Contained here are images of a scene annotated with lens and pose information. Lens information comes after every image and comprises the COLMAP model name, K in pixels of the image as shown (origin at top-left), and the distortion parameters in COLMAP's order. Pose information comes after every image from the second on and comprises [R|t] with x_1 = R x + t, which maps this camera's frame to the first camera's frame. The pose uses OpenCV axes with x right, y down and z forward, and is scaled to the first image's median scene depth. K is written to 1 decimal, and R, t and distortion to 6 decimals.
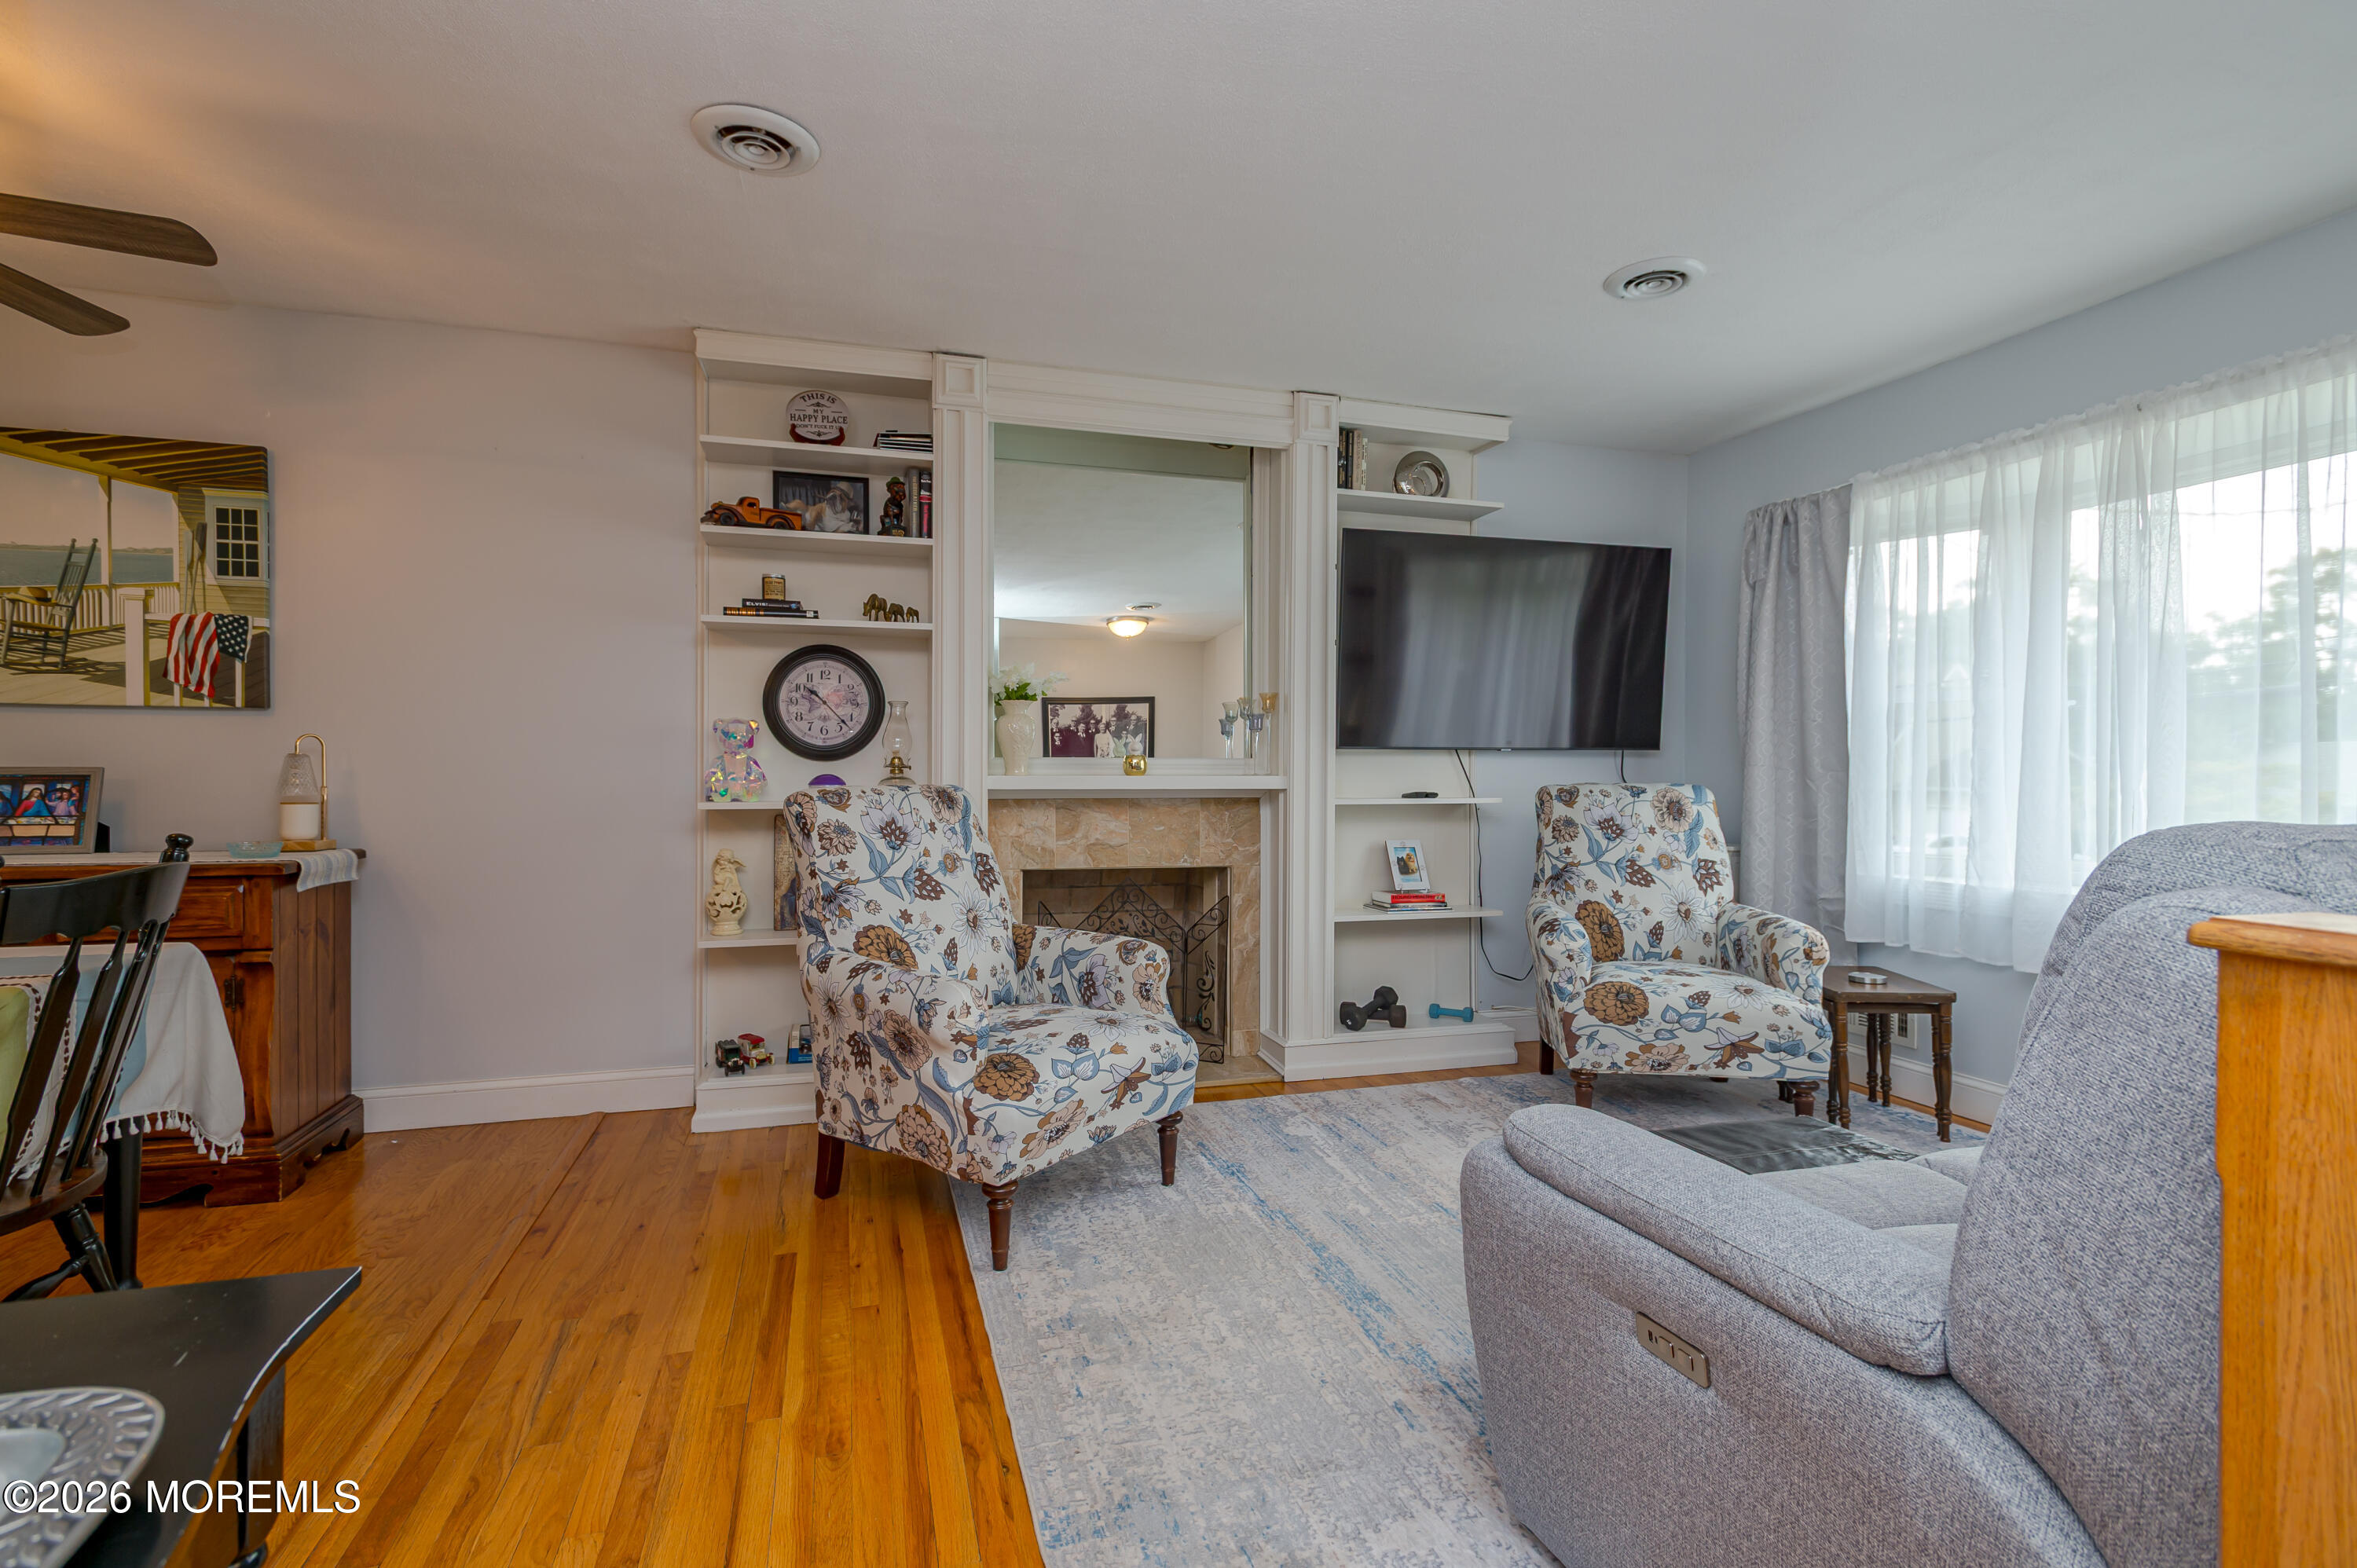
lens RADIAL K [[1089.2, 0, 1175.9], [0, 1089.2, 776.5], [0, 0, 1]] dist [0.018808, -0.007758]
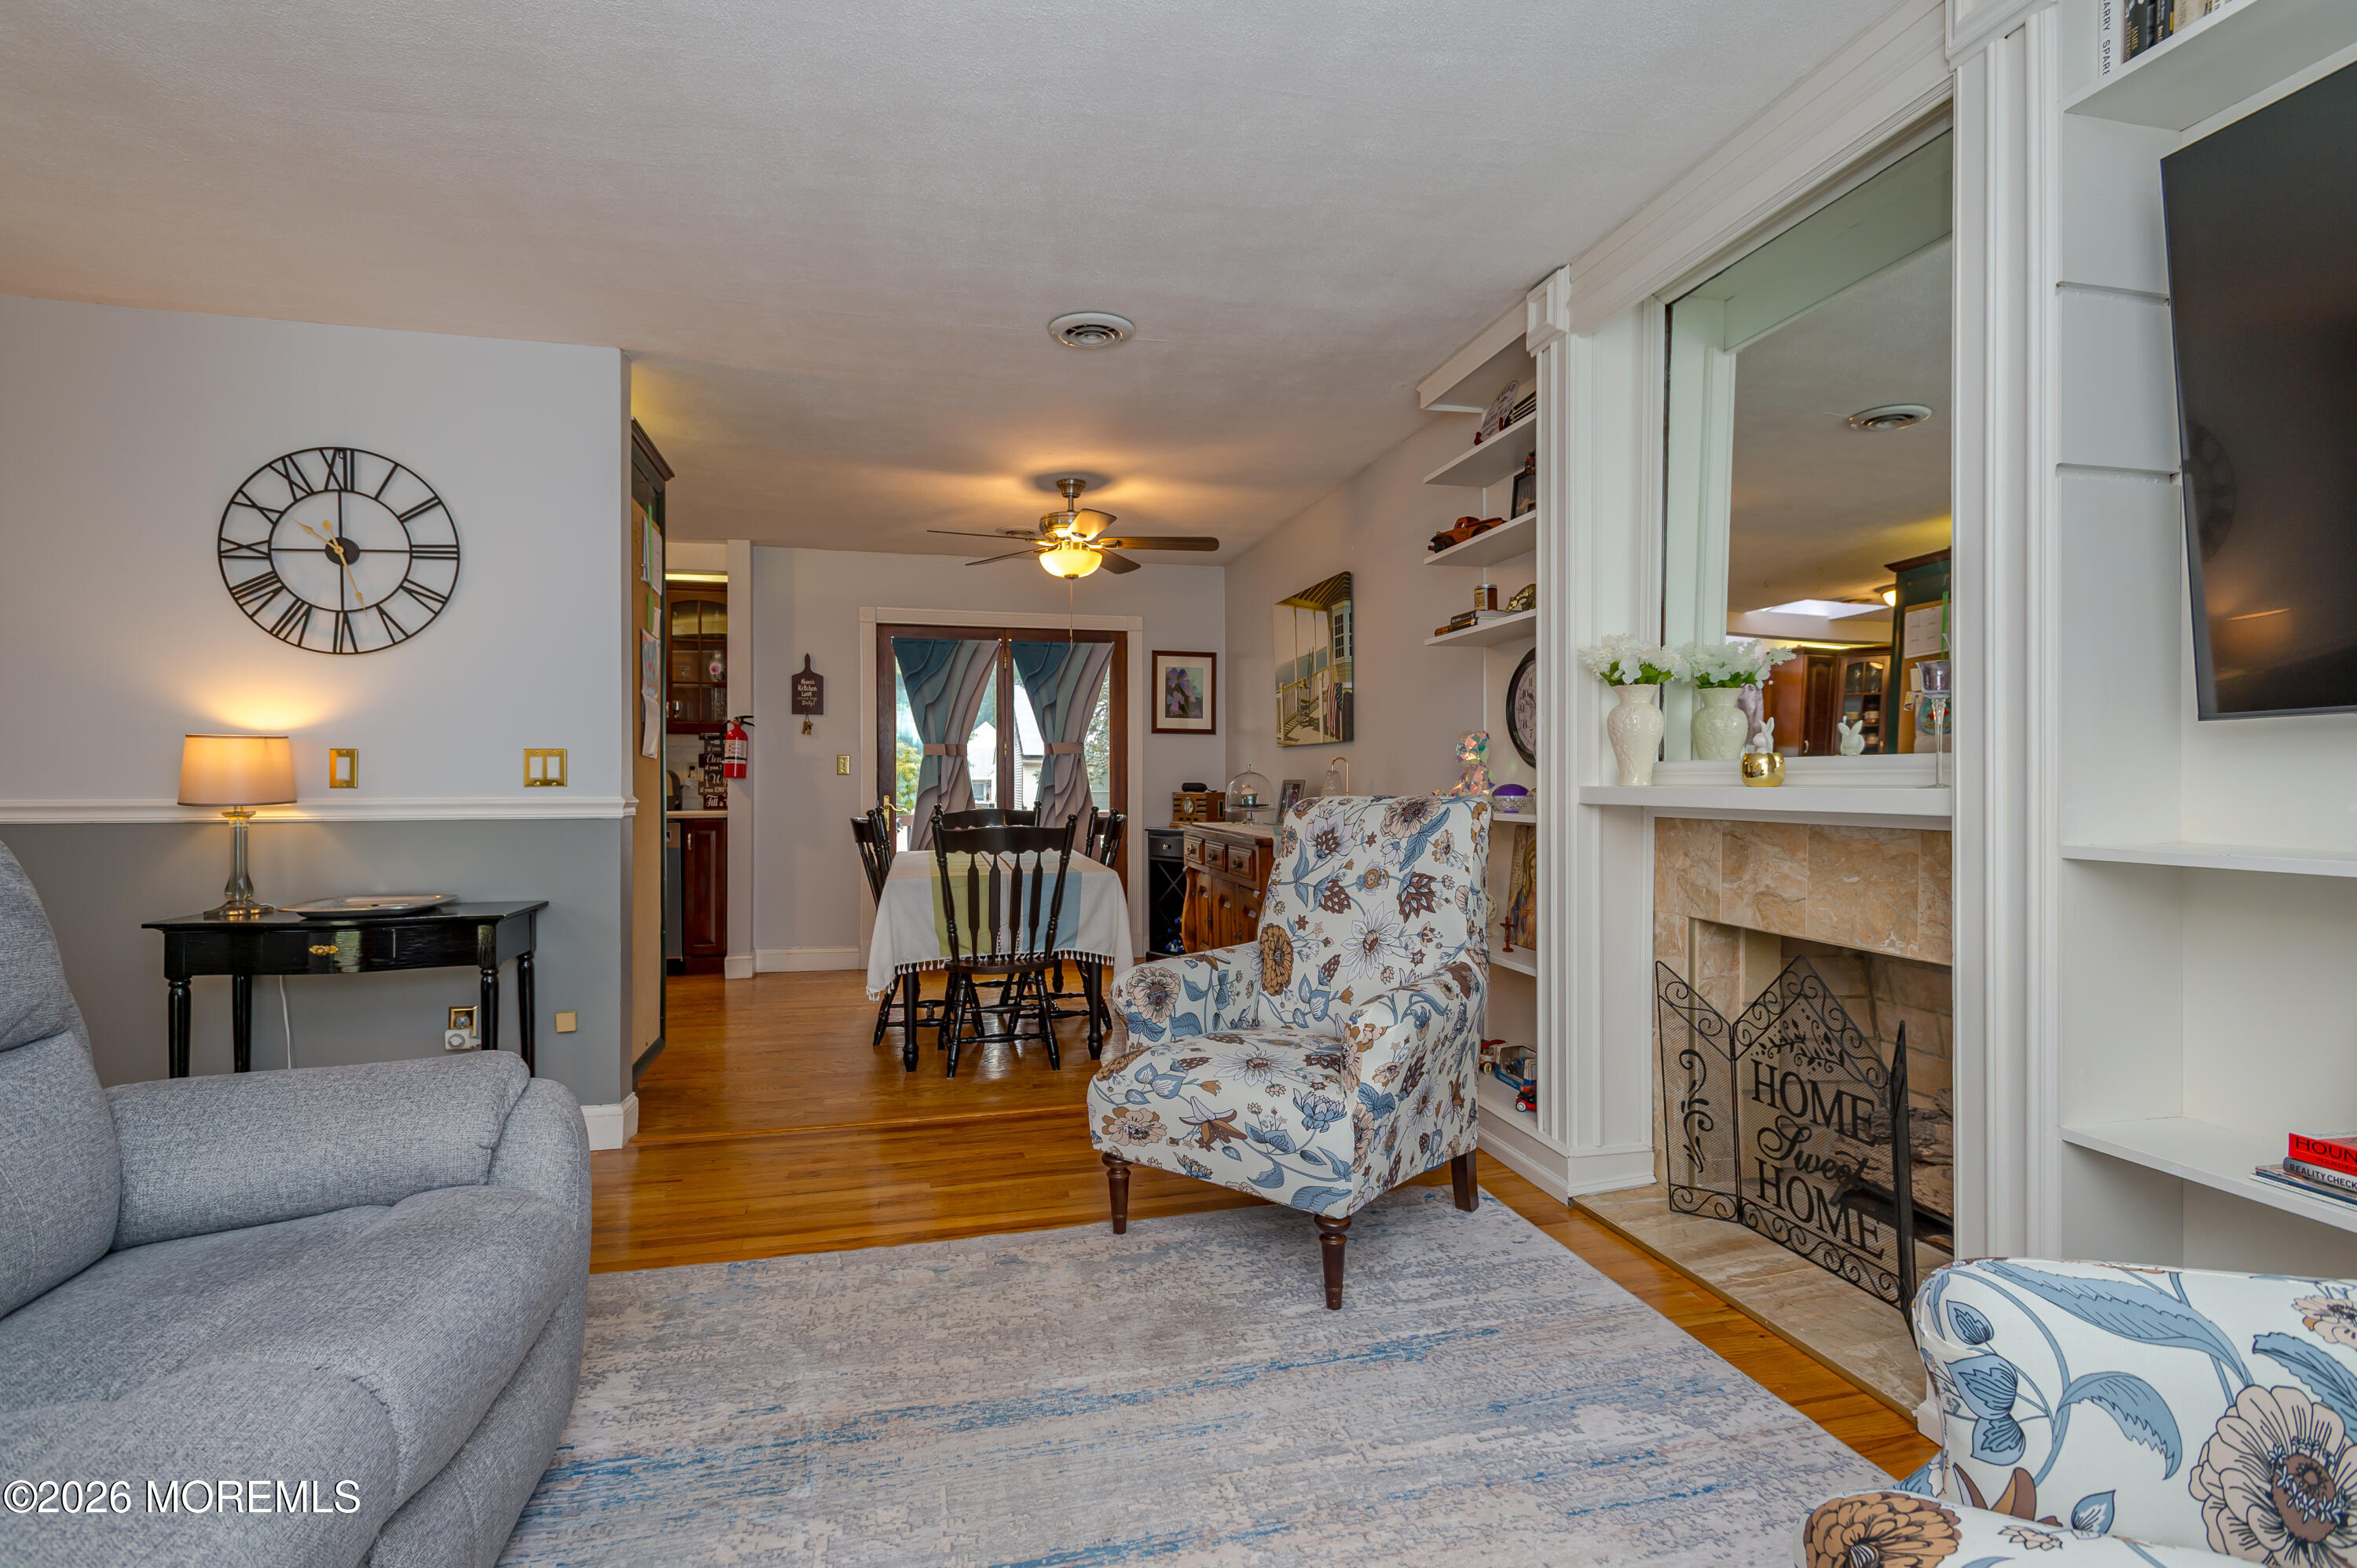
lens RADIAL K [[1089.2, 0, 1196.6], [0, 1089.2, 788.6], [0, 0, 1]] dist [0.018808, -0.007758]
pose [[-0.039030, 0.005976, -0.999220, 0.724433], [-0.000504, 0.999982, 0.006000, -0.004157], [0.999238, 0.000737, -0.039026, 0.865352]]
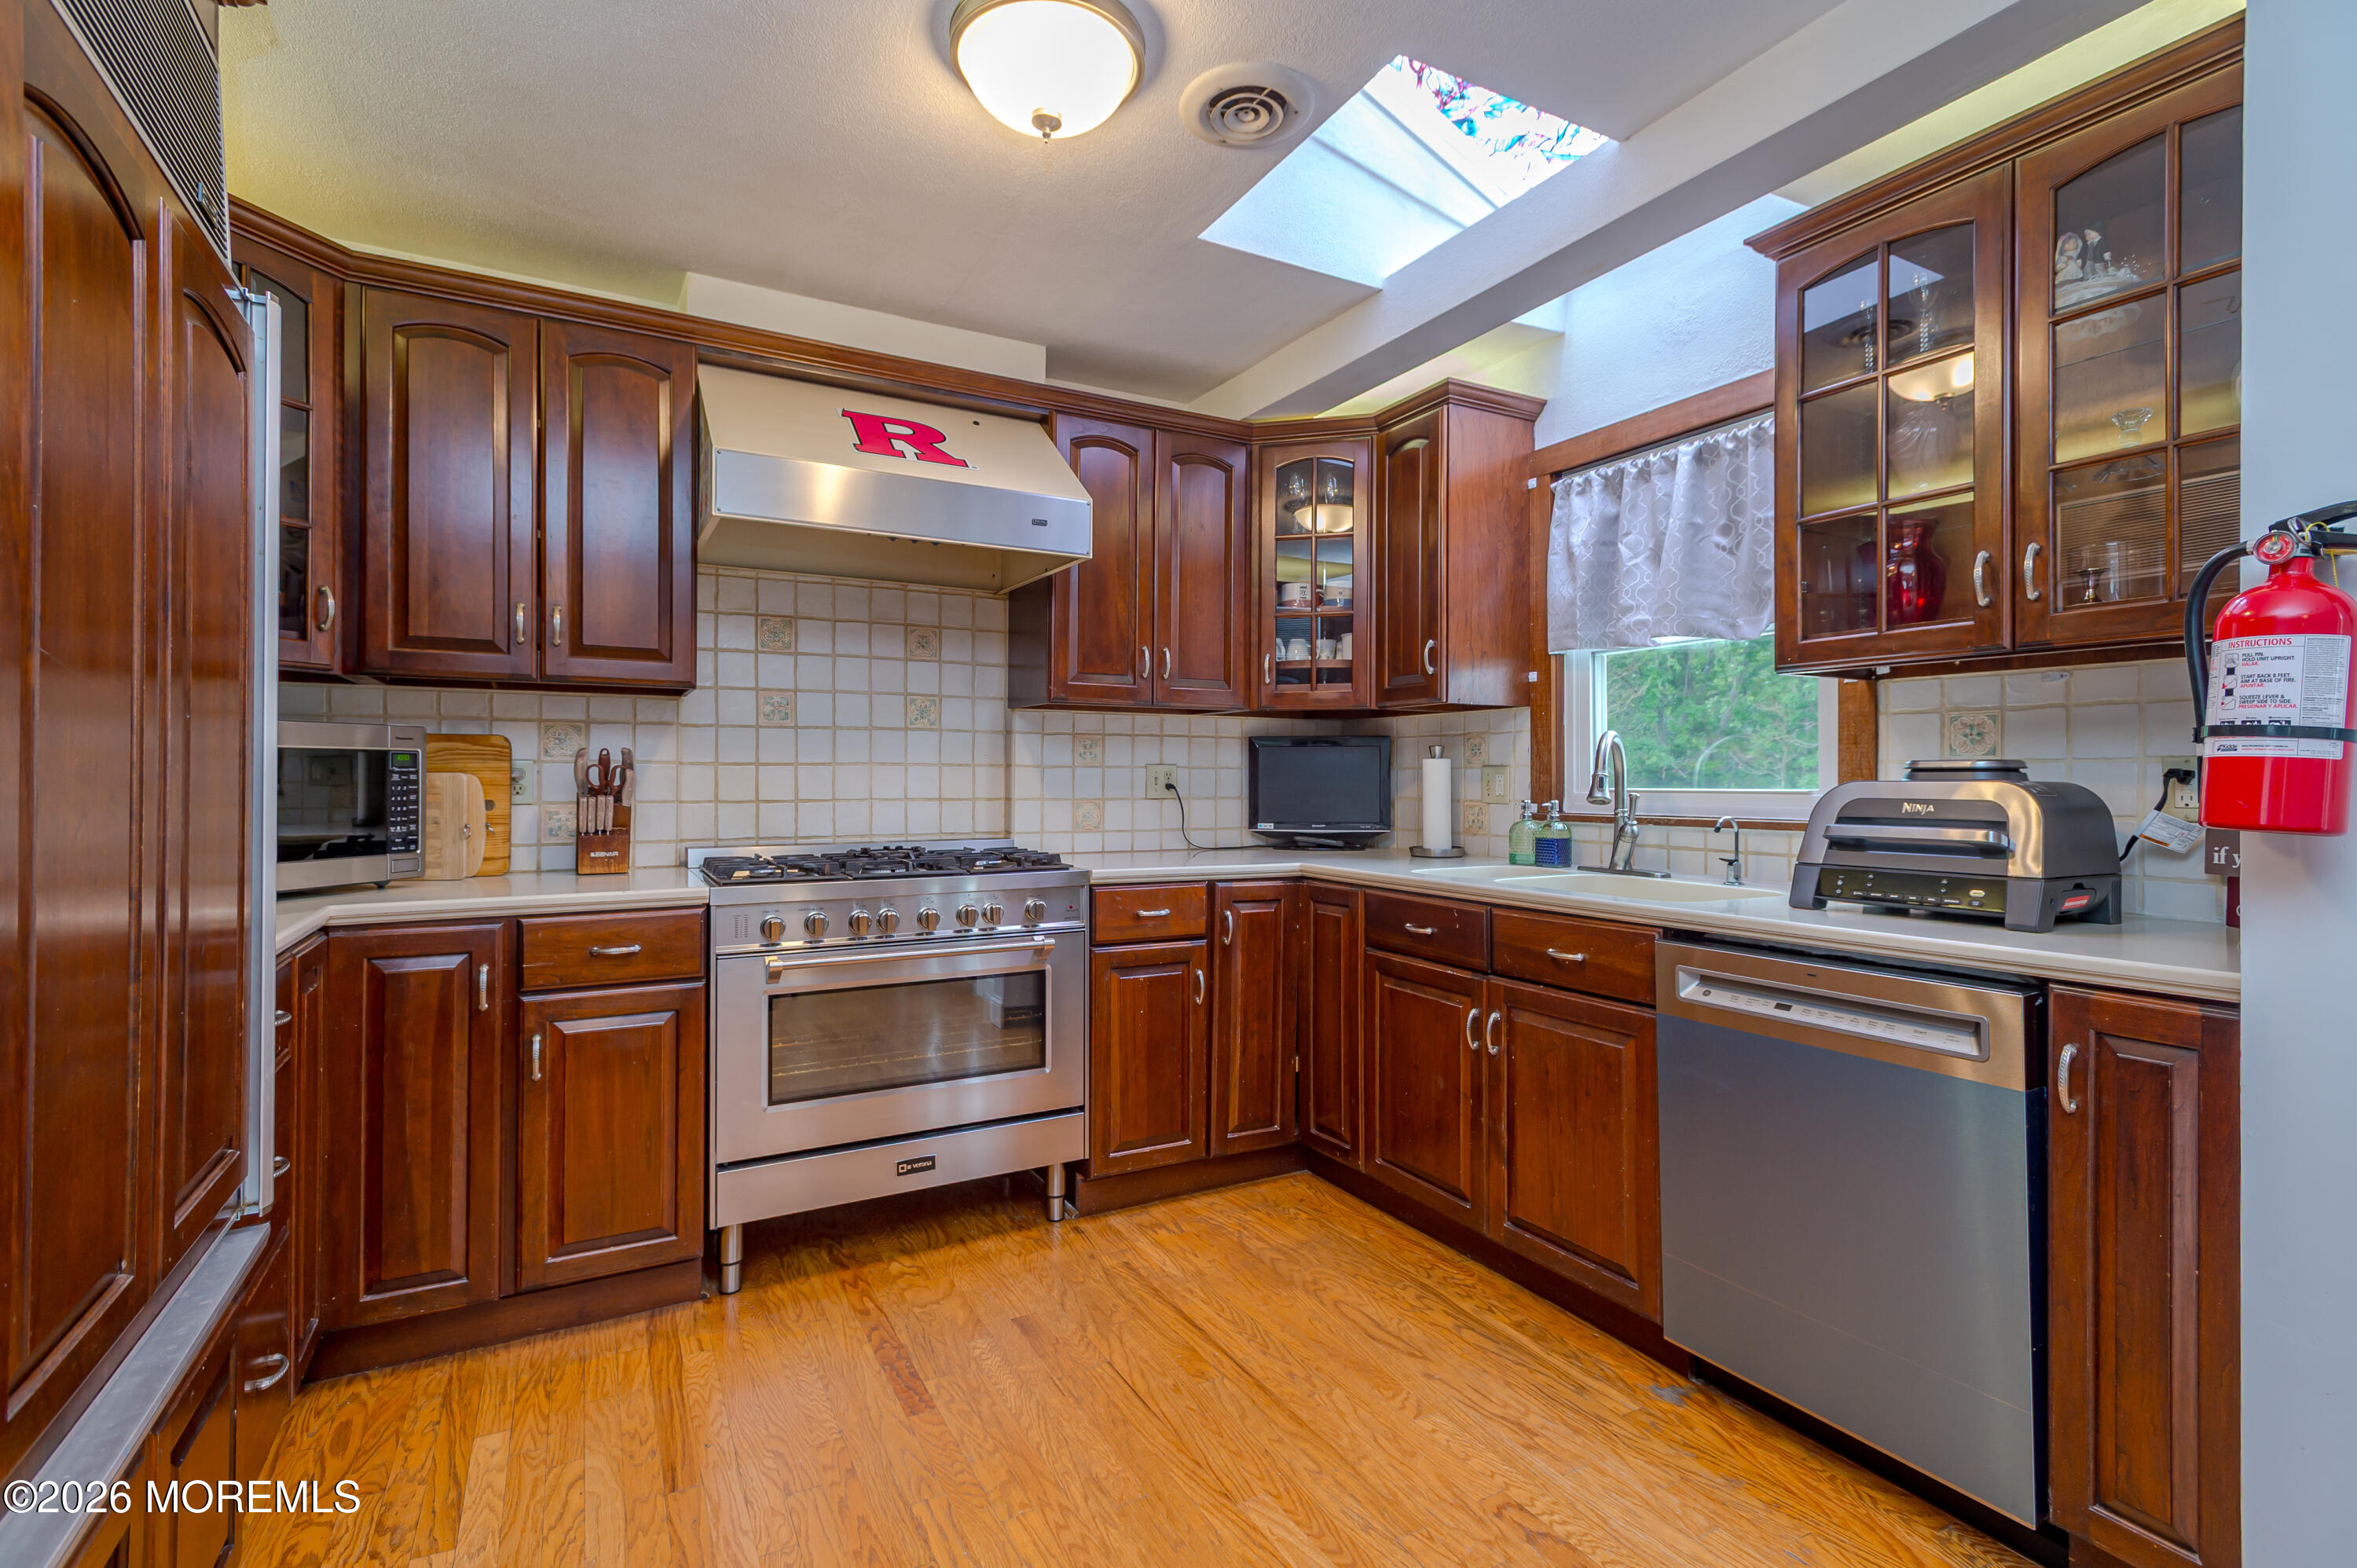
lens RADIAL K [[1089.2, 0, 1177.3], [0, 1089.2, 774.6], [0, 0, 1]] dist [0.018808, -0.007758]
pose [[-0.979547, -0.009693, -0.200982, -0.694971], [-0.009608, 0.999953, -0.001398, -0.025934], [0.200986, 0.000562, -0.979594, 0.284600]]
